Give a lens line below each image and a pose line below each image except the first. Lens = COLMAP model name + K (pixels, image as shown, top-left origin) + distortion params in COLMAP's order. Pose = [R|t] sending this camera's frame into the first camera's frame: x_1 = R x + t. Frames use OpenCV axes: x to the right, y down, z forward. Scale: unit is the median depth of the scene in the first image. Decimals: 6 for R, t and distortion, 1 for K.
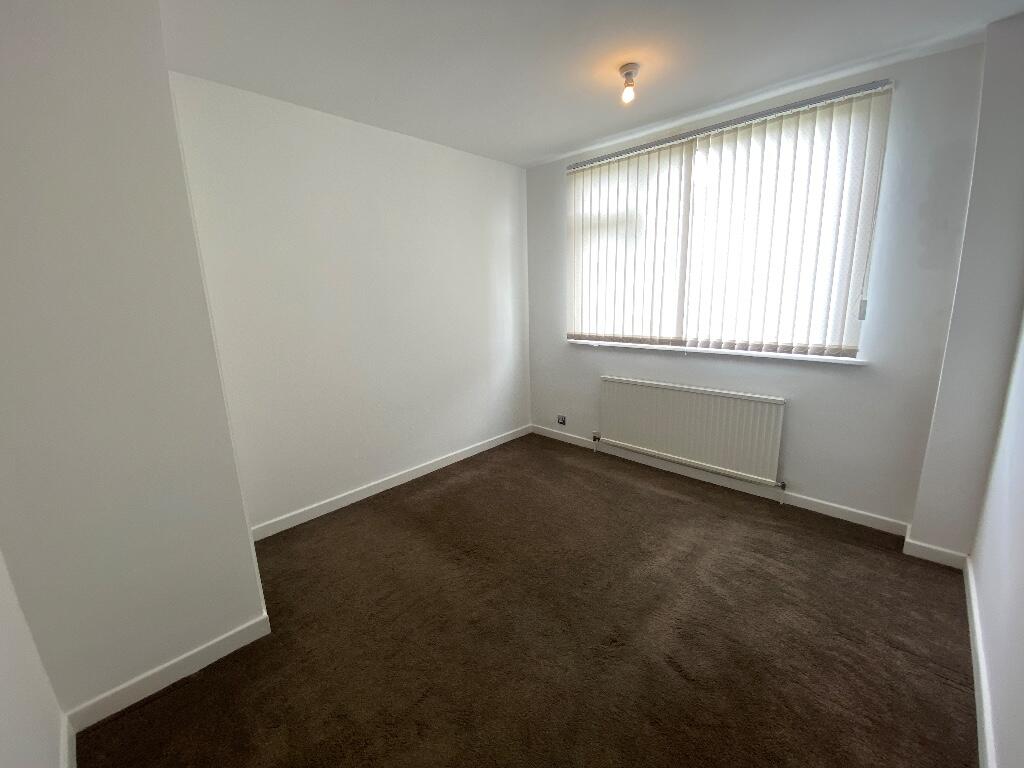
lens RADIAL K [[421.4, 0, 512.2], [0, 421.4, 380.0], [0, 0, 1]] dist [-0.000462, -0.000442]
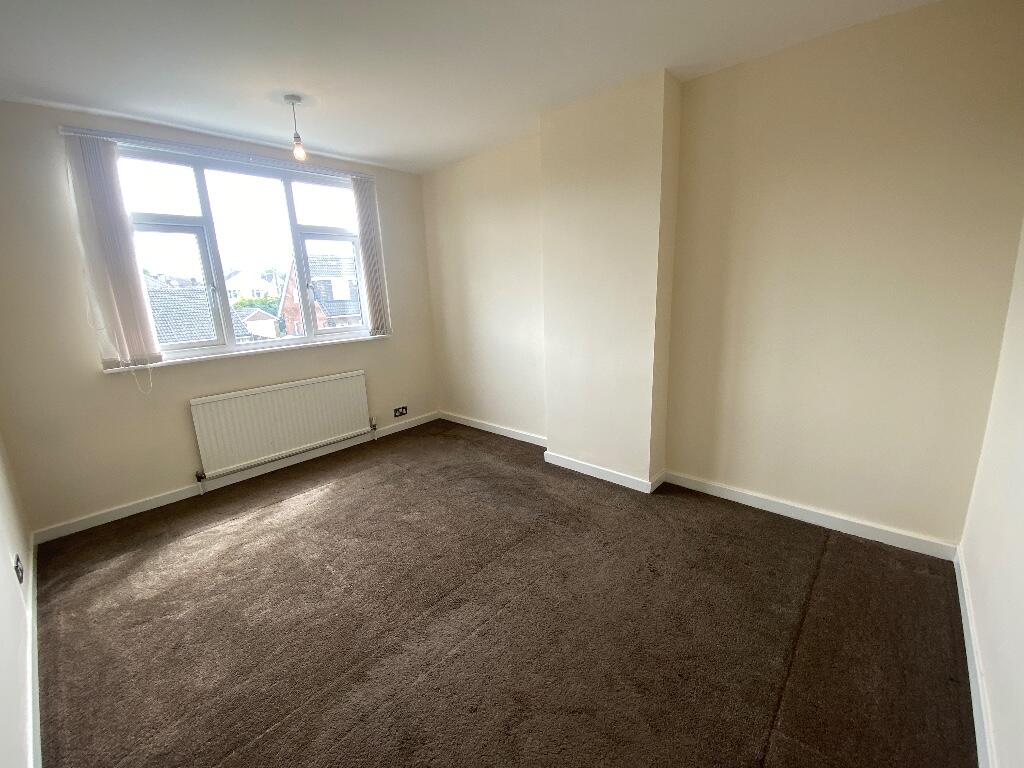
lens RADIAL K [[421.4, 0, 510.6], [0, 421.4, 385.5], [0, 0, 1]] dist [-0.000462, -0.000442]
pose [[-0.034611, -0.239686, 0.970233, -1.178225], [0.193390, 0.950859, 0.241799, -0.232740], [-0.980511, 0.196002, 0.013443, 0.766324]]
